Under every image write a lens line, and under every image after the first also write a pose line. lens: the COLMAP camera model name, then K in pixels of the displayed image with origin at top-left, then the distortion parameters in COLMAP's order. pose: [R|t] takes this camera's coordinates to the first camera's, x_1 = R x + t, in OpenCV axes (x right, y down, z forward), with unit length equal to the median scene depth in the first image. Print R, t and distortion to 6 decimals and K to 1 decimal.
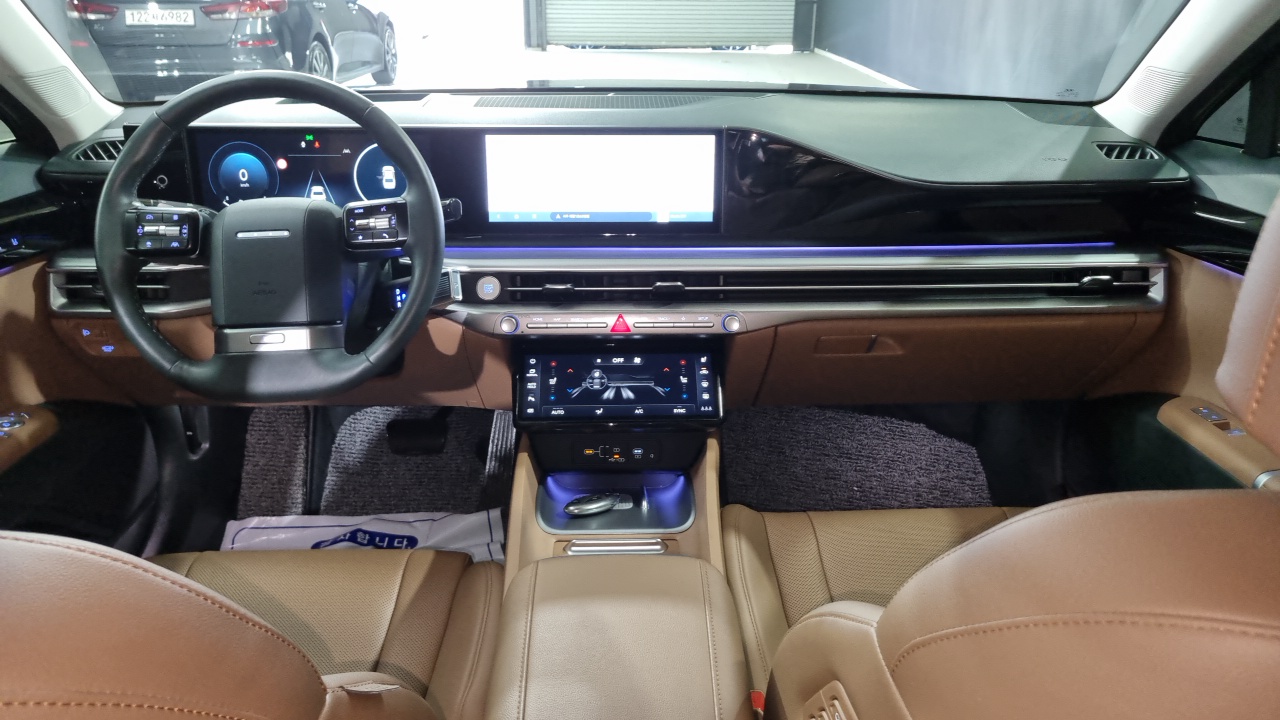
lens RADIAL K [[1068.6, 0, 677.6], [0, 1068.6, 397.0], [0, 0, 1]] dist [0.010024, 0.004145]
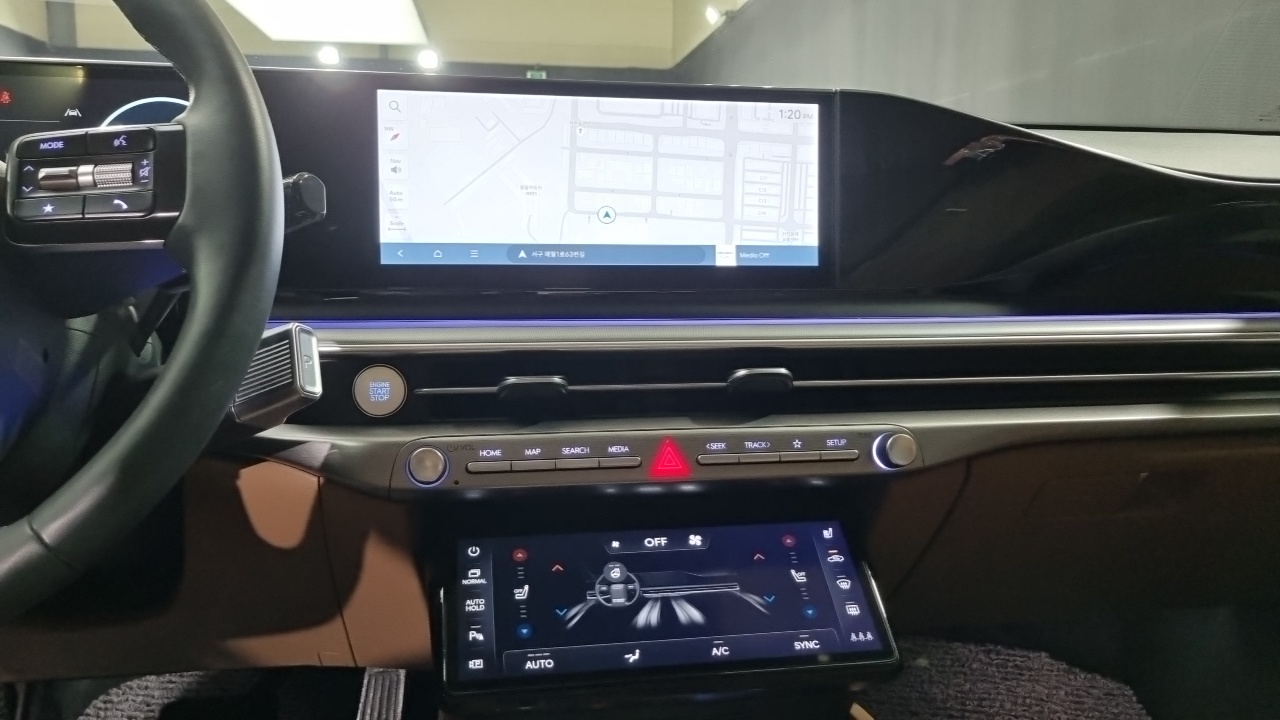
lens RADIAL K [[1004.6, 0, 637.4], [0, 1004.6, 369.6], [0, 0, 1]] dist [0.024617, -0.002223]
pose [[0.991886, -0.022634, 0.125102, -0.120394], [0.054541, 0.964626, -0.257917, 0.006448], [-0.114839, 0.262647, 0.958034, 0.568530]]
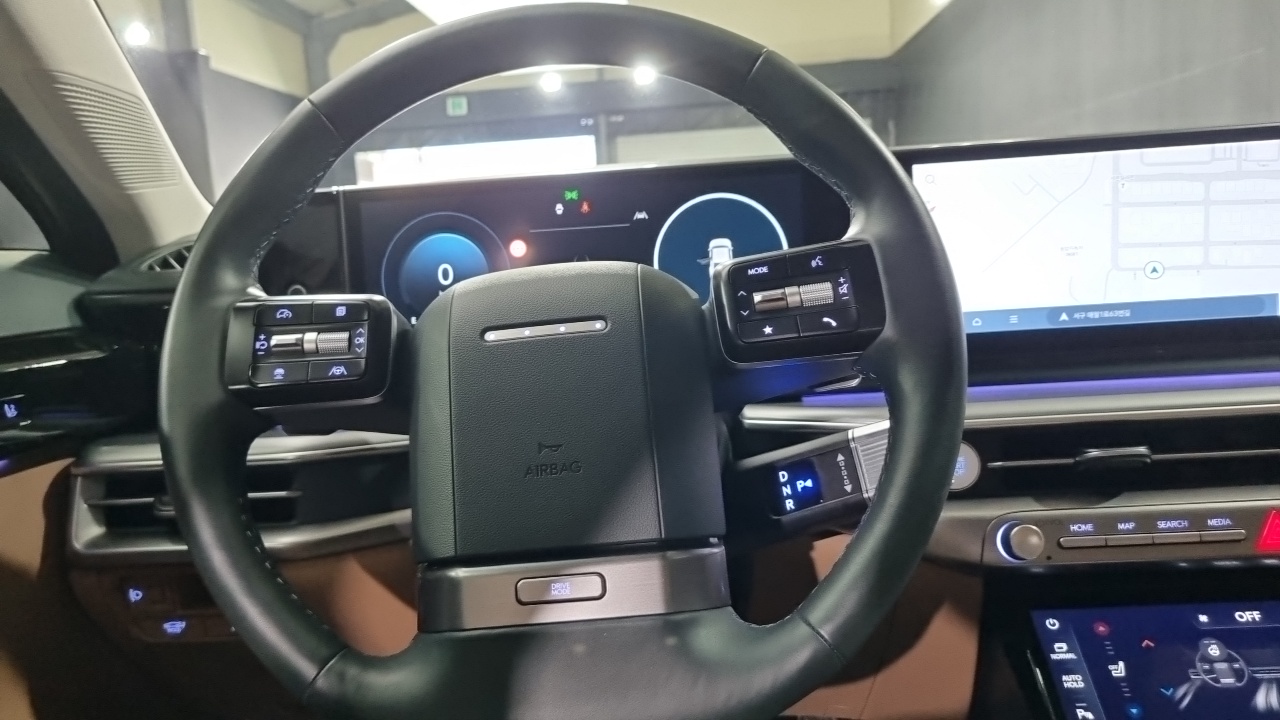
lens RADIAL K [[1012.5, 0, 580.3], [0, 1012.5, 374.6], [0, 0, 1]] dist [0.023122, -0.007177]
pose [[0.990948, -0.062797, -0.118657, -0.281307], [0.029403, 0.963917, -0.264573, -0.027559], [0.130990, 0.258689, 0.957038, 0.541888]]
